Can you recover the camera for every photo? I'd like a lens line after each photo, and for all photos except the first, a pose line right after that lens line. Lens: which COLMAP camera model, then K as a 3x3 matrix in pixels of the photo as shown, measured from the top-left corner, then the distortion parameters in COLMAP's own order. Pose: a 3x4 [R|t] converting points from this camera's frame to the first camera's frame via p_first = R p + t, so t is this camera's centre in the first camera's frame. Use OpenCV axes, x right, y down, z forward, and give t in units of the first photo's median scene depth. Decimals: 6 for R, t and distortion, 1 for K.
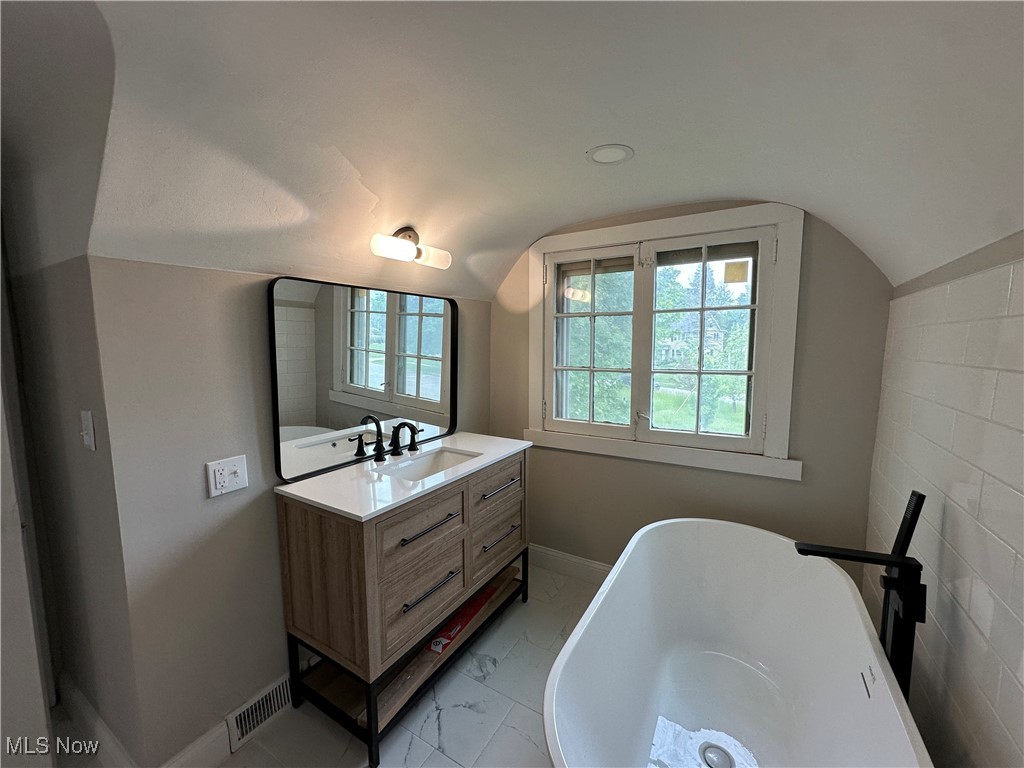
lens RADIAL K [[411.7, 0, 507.9], [0, 411.7, 383.9], [0, 0, 1]] dist [-0.003033, -0.000149]
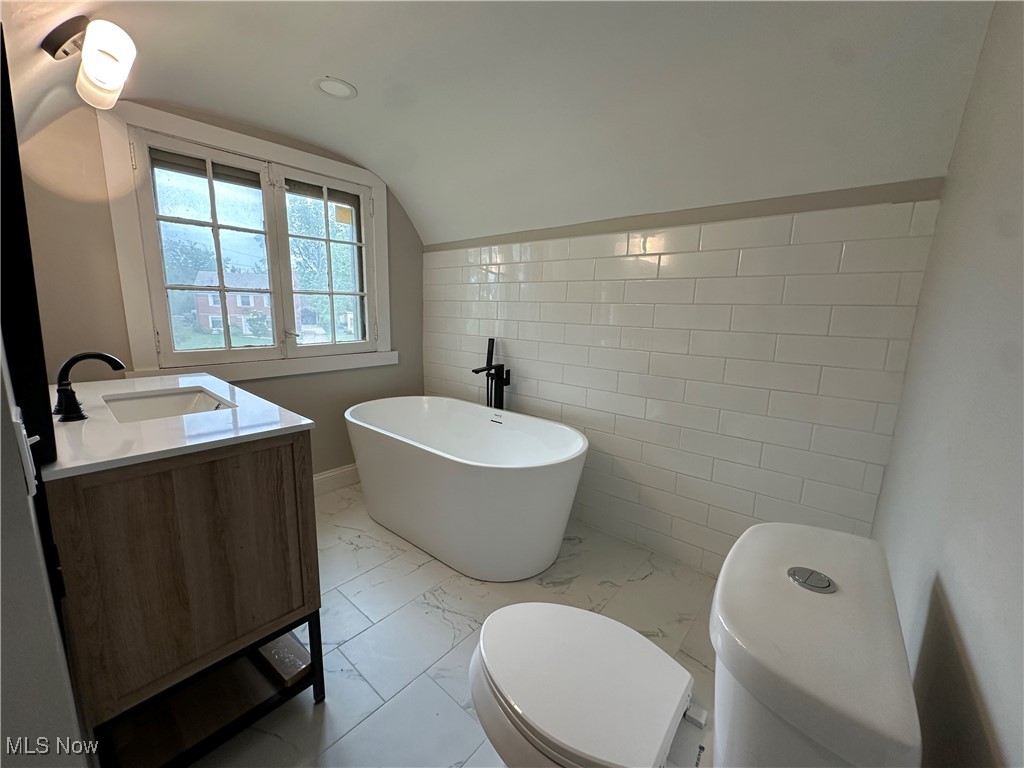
lens RADIAL K [[411.7, 0, 507.0], [0, 411.7, 383.3], [0, 0, 1]] dist [-0.003033, -0.000149]
pose [[0.170561, -0.167496, 0.971007, -0.702953], [0.076052, 0.984744, 0.156507, 0.087036], [-0.982408, 0.047152, 0.180697, 0.279134]]
